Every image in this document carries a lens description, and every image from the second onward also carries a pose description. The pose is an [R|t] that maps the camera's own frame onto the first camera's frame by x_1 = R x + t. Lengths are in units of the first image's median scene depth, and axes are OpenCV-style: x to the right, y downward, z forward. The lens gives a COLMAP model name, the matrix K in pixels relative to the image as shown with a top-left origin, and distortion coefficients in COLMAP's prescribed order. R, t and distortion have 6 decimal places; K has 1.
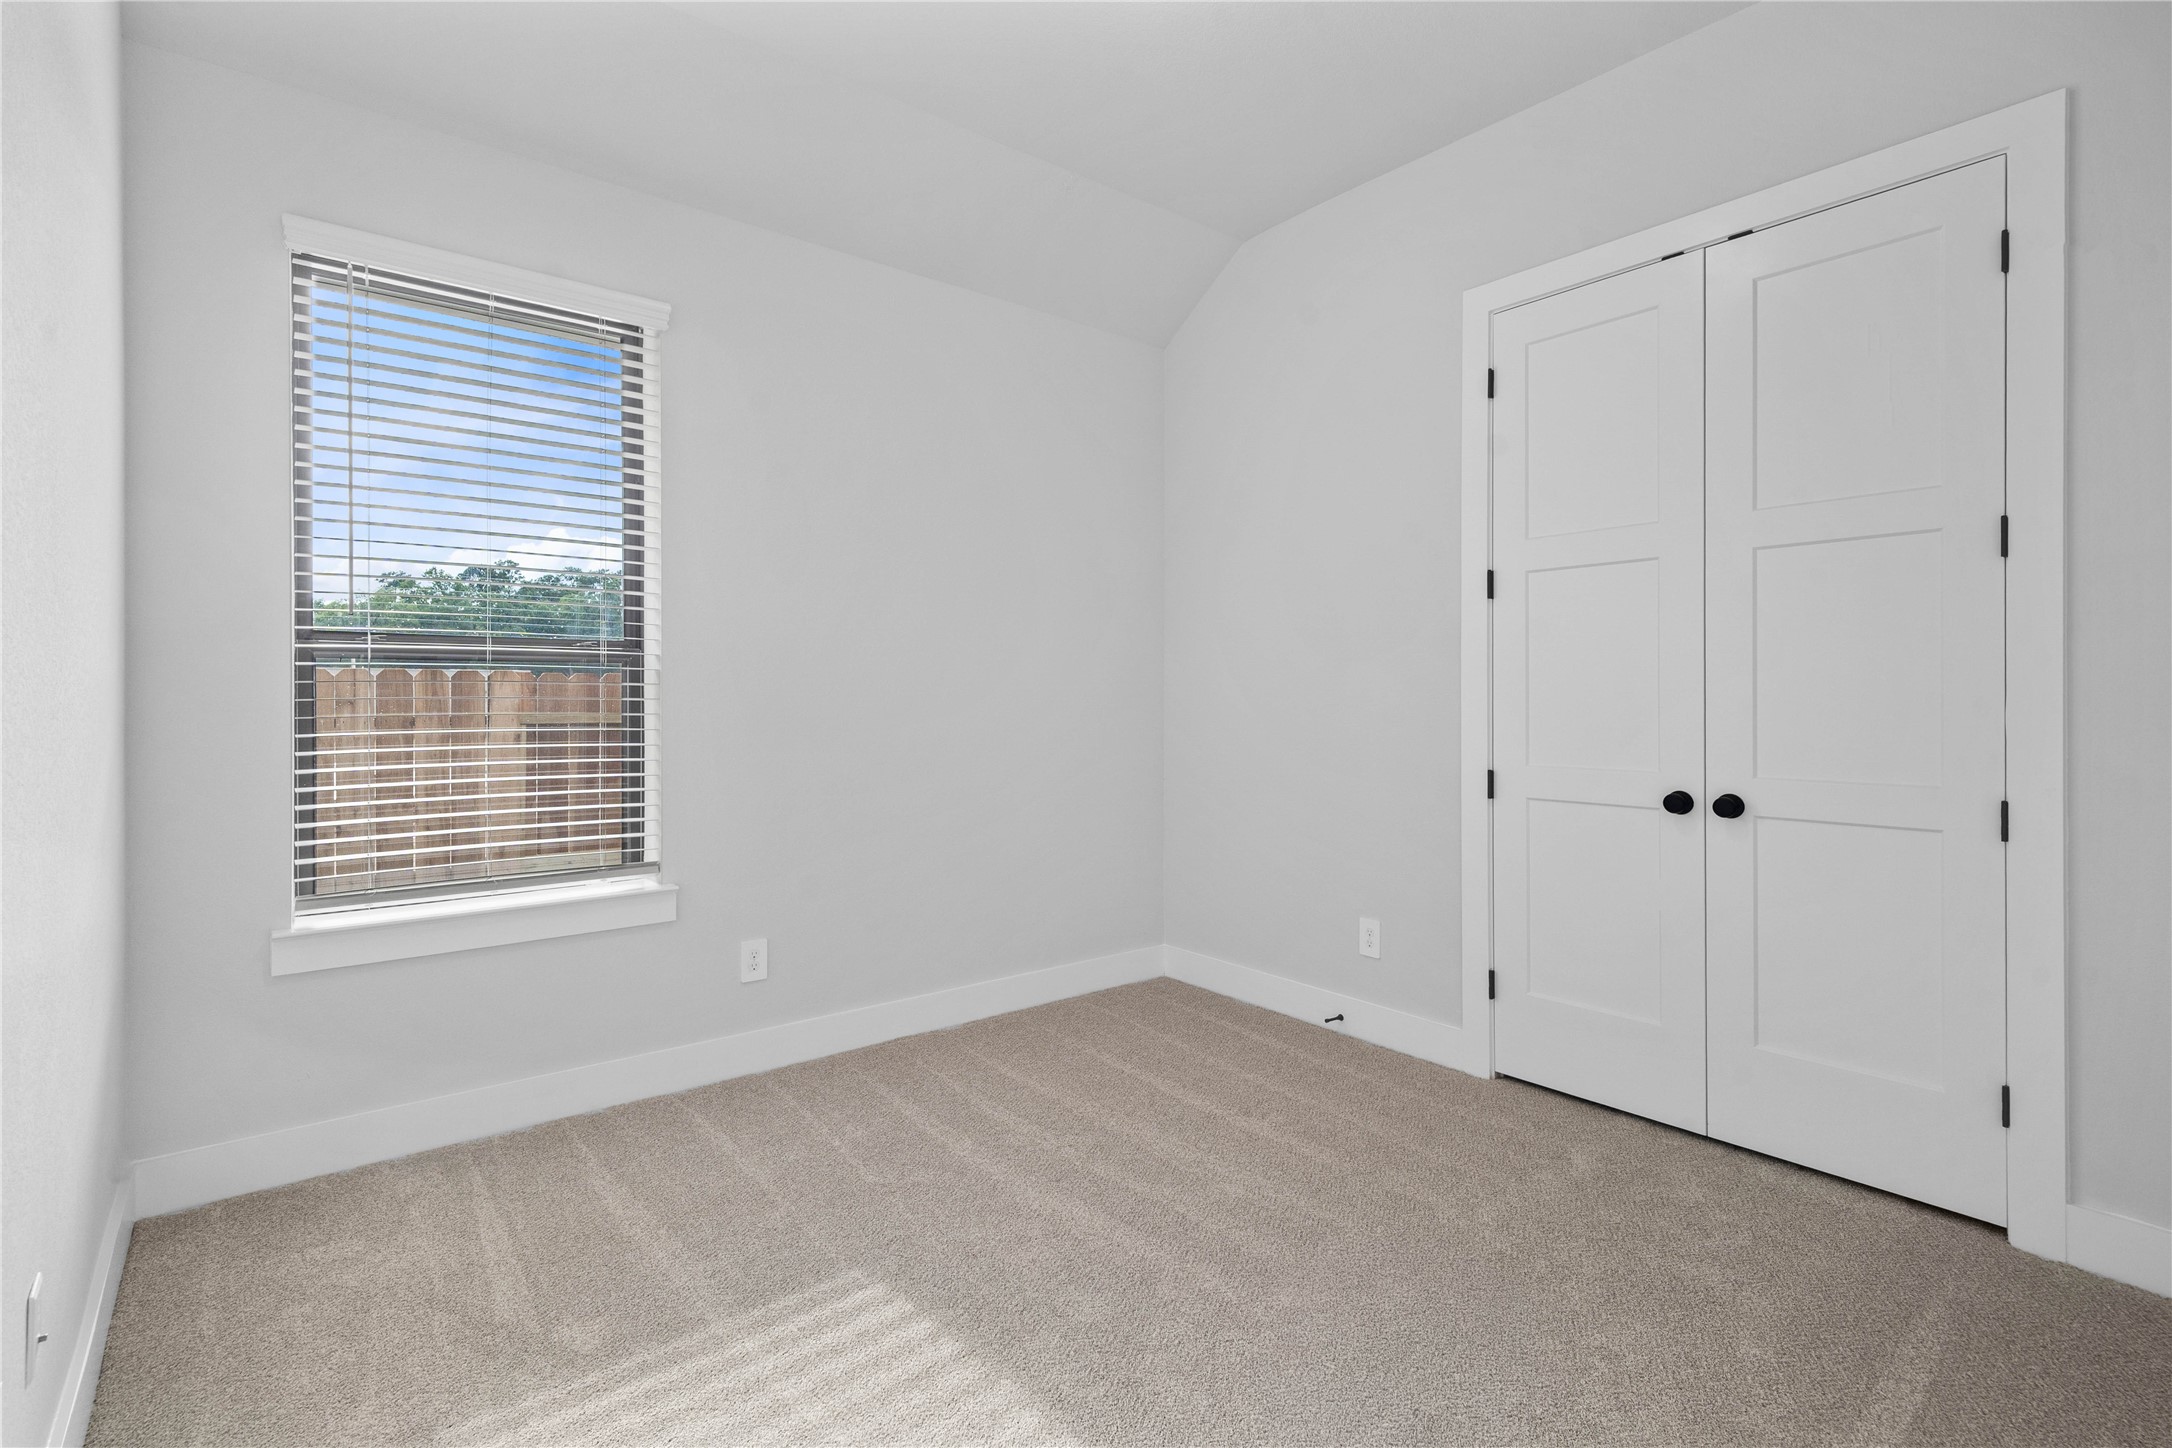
lens RADIAL K [[1022.6, 0, 1086.0], [0, 1022.6, 724.0], [0, 0, 1]] dist [0.007893, -0.000635]
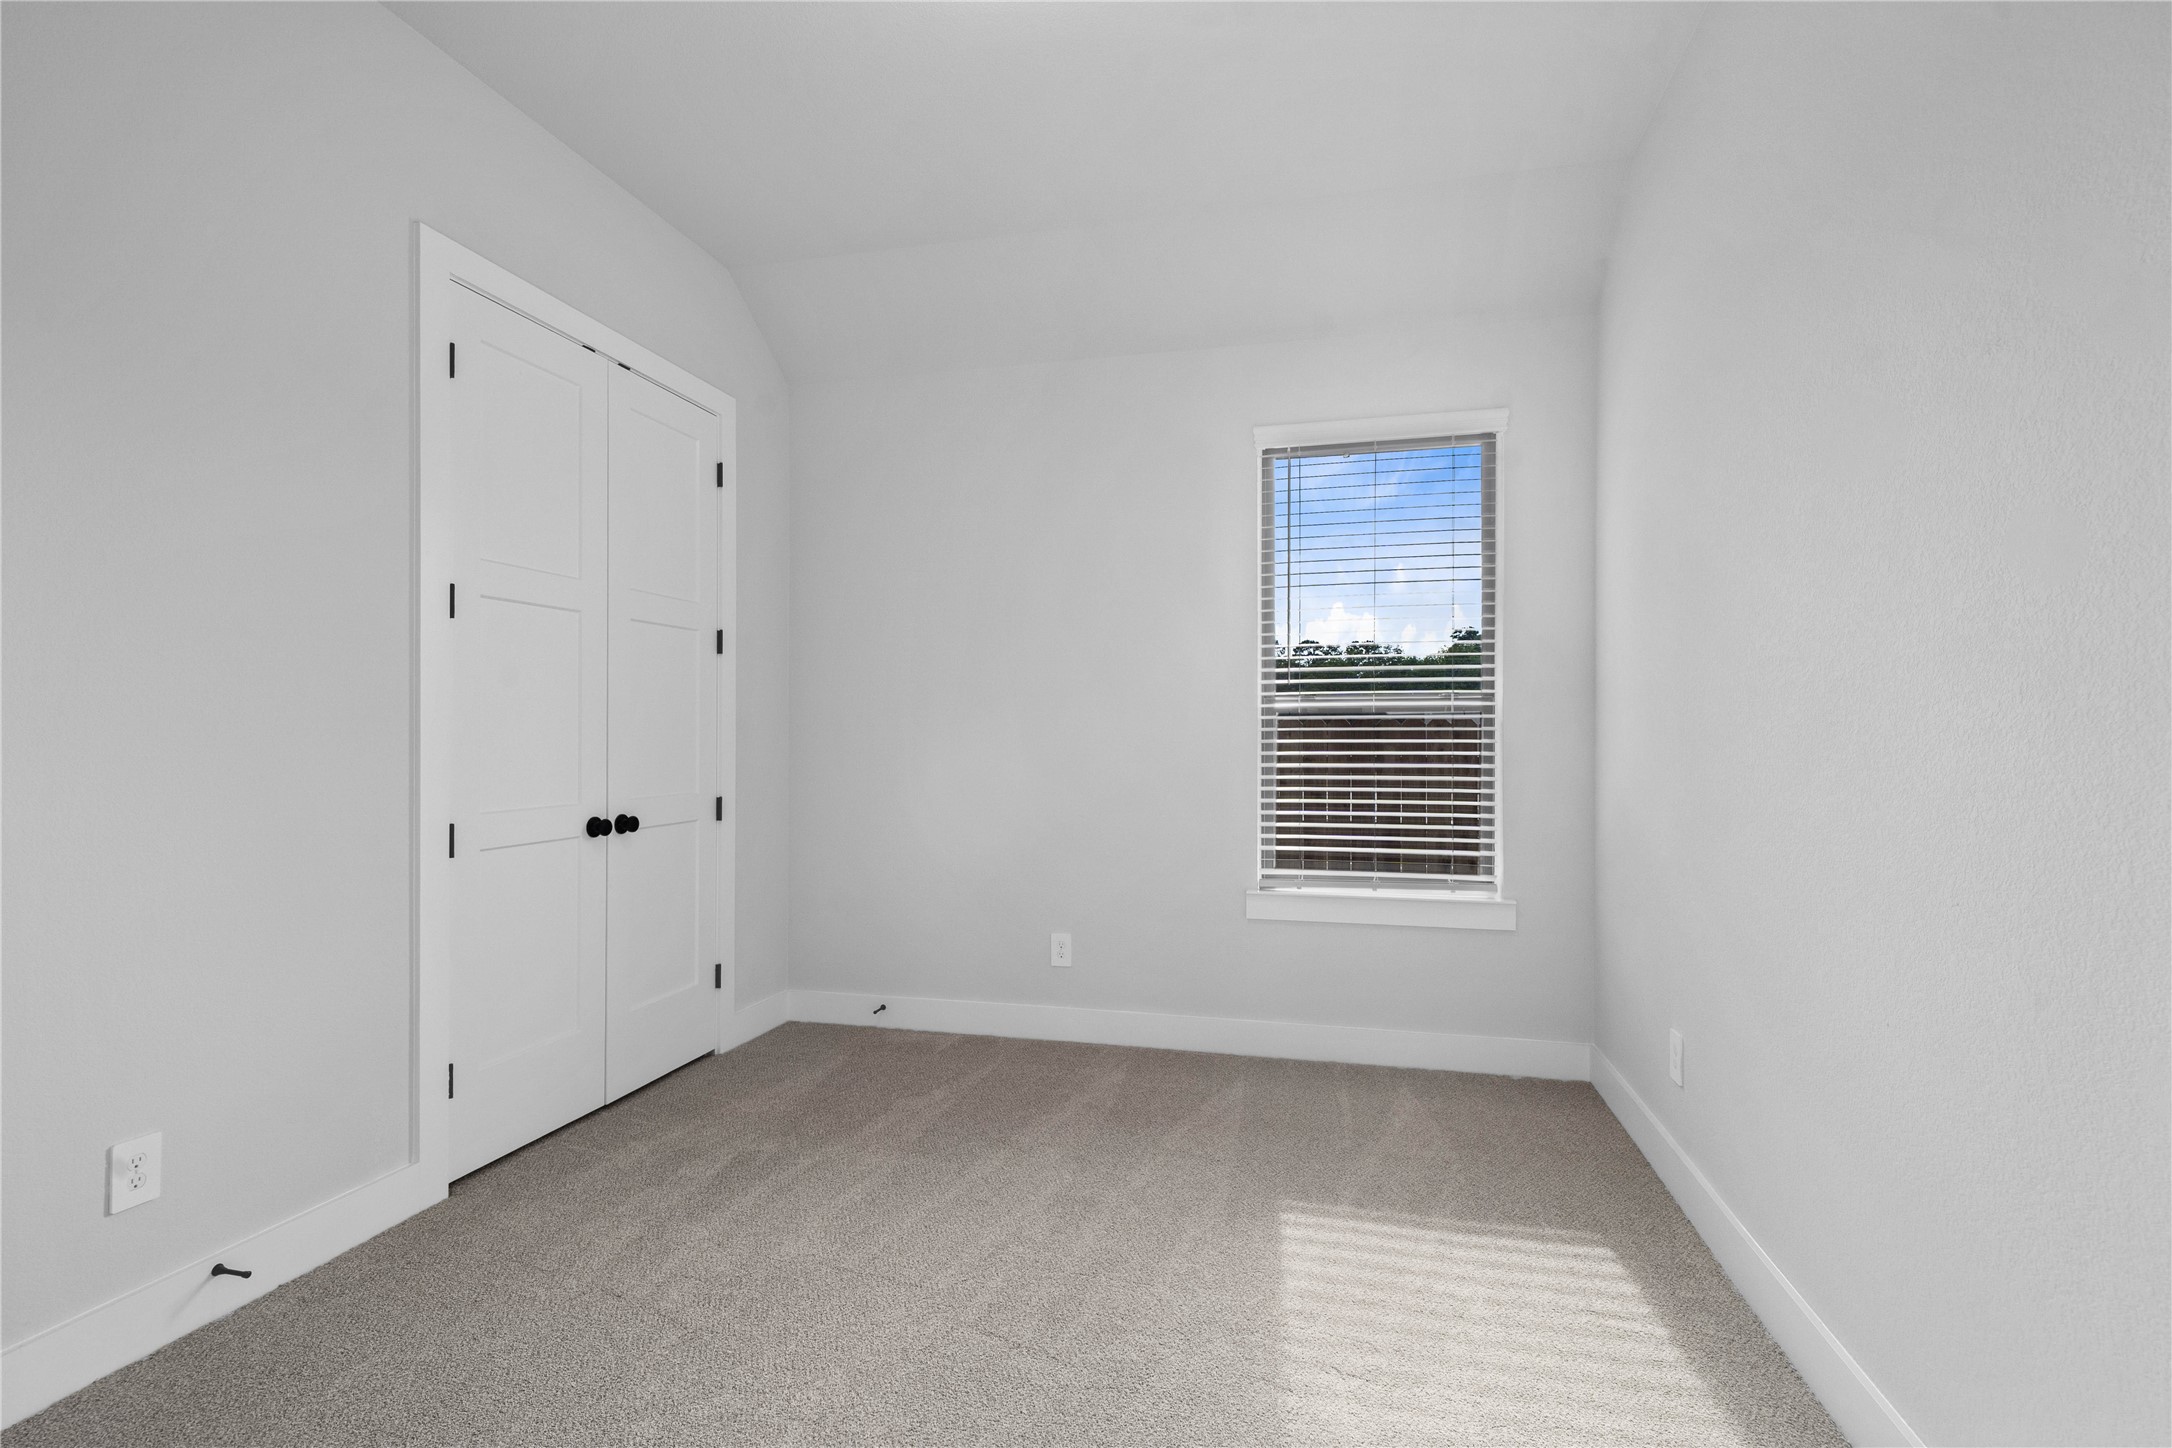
lens RADIAL K [[1022.6, 0, 1086.0], [0, 1022.6, 724.0], [0, 0, 1]] dist [0.007893, -0.000635]
pose [[-0.600850, -0.001486, 0.799360, -0.696302], [0.000362, 0.999998, 0.002131, -0.043396], [-0.799362, 0.001570, -0.600848, 1.290072]]
